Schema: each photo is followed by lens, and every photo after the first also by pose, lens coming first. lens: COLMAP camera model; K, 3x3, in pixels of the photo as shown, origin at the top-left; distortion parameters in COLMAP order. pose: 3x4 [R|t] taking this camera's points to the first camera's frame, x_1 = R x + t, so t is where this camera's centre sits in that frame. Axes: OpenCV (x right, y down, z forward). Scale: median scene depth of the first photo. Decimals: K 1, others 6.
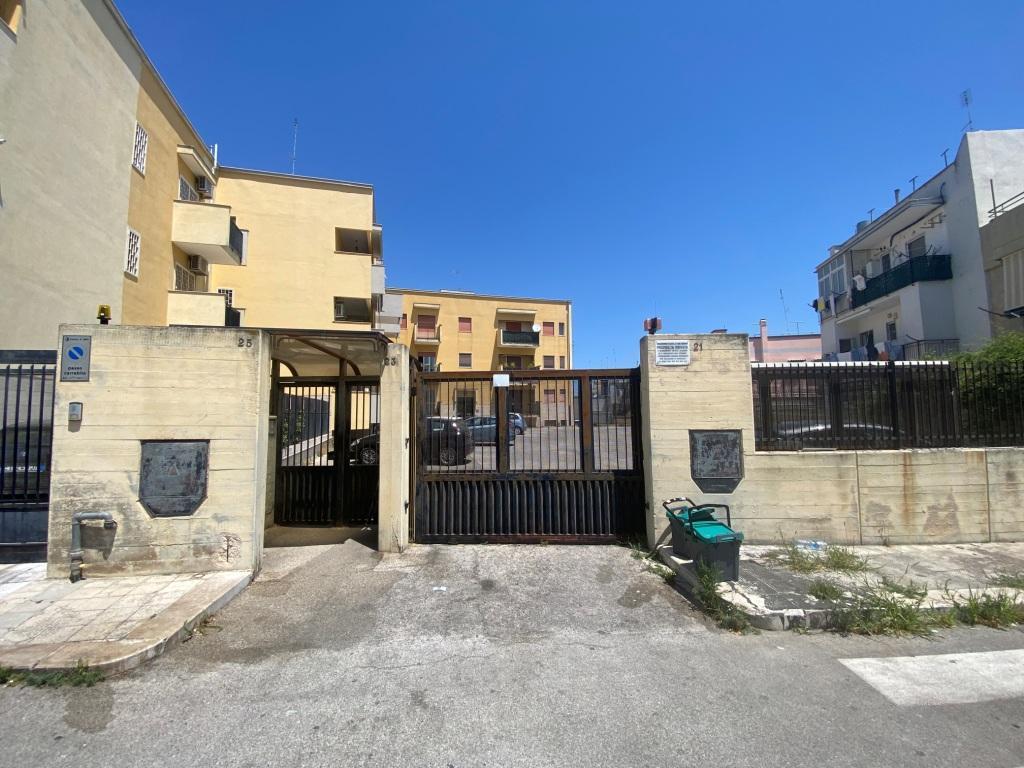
lens RADIAL K [[418.2, 0, 511.7], [0, 418.2, 381.2], [0, 0, 1]] dist [-0.000438, -0.000011]
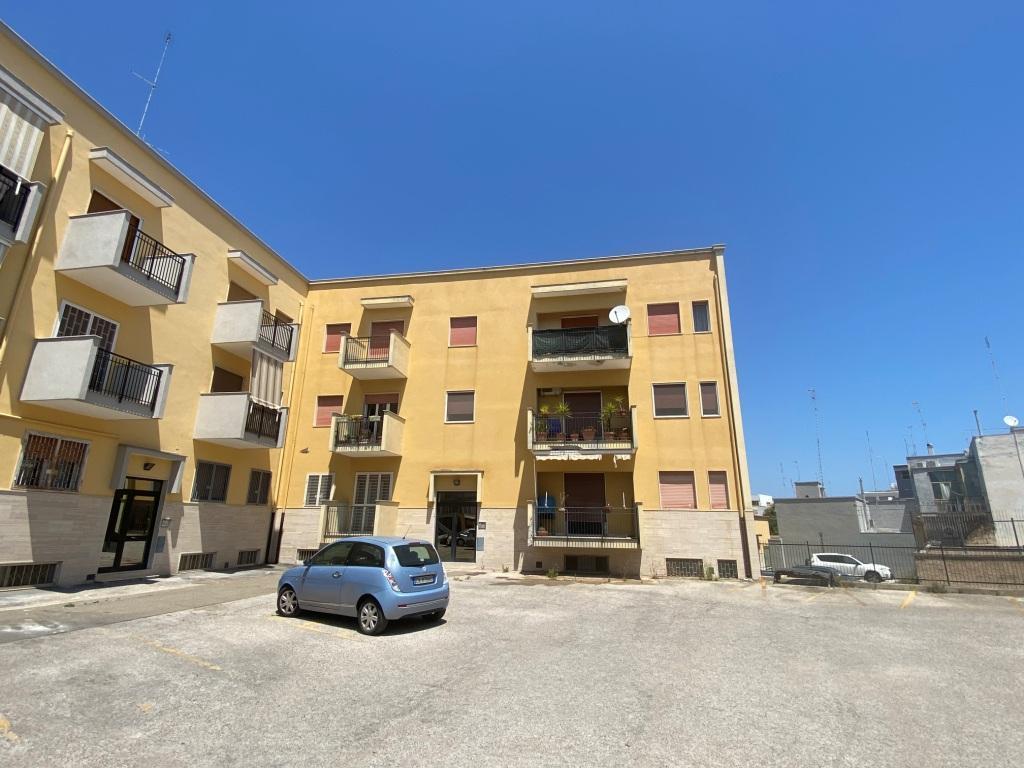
lens RADIAL K [[489.6, 0, 511.1], [0, 489.6, 386.0], [0, 0, 1]] dist [0.002117, 0.000122]
pose [[0.878908, -0.101253, -0.466120, 0.178300], [0.002006, 0.977986, -0.208661, 0.036663], [0.476987, 0.182459, 0.859763, 0.556092]]
